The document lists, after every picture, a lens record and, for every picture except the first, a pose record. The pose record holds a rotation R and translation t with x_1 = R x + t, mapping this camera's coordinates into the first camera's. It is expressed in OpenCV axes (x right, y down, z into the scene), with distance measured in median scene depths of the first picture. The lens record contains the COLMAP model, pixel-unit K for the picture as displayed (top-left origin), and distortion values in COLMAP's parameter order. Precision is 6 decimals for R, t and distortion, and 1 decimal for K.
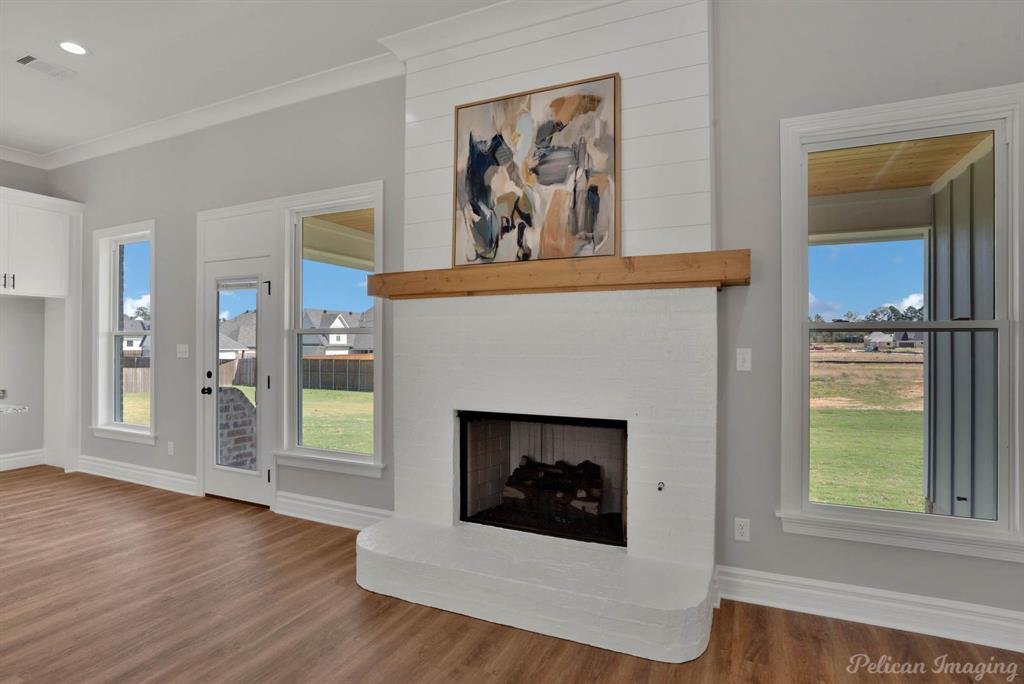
lens RADIAL K [[525.0, 0, 510.1], [0, 525.0, 338.2], [0, 0, 1]] dist [-0.040772, 0.014206]
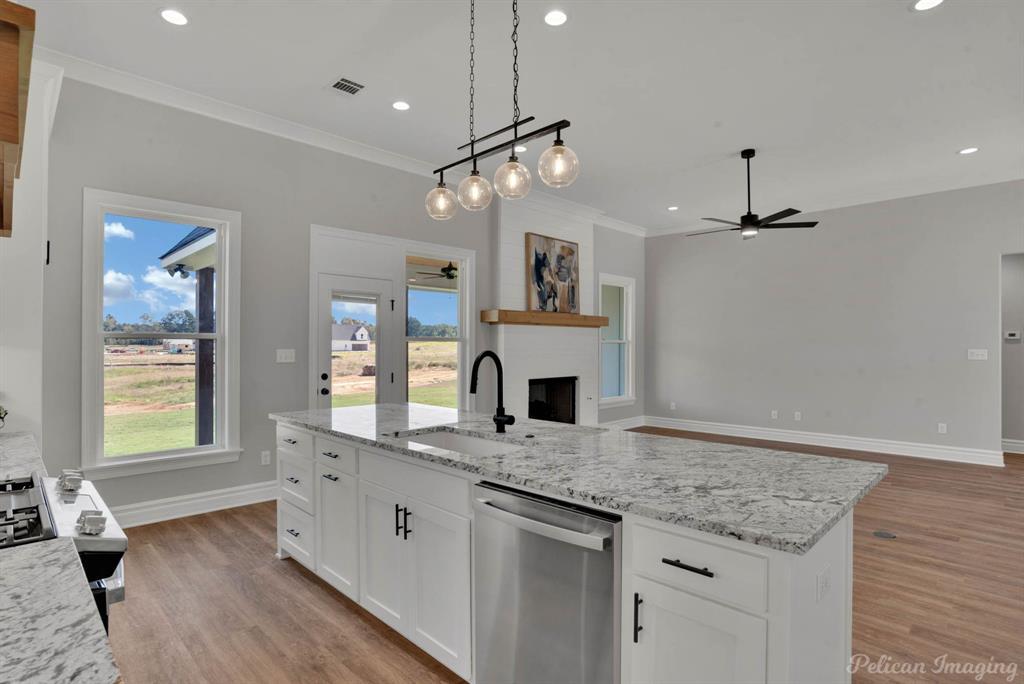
lens RADIAL K [[525.0, 0, 515.0], [0, 525.0, 342.9], [0, 0, 1]] dist [-0.040772, 0.014206]
pose [[0.345620, 0.004849, 0.938362, -2.174910], [-0.009004, 0.999958, -0.001851, -0.003911], [-0.938331, -0.007809, 0.345649, 0.352467]]
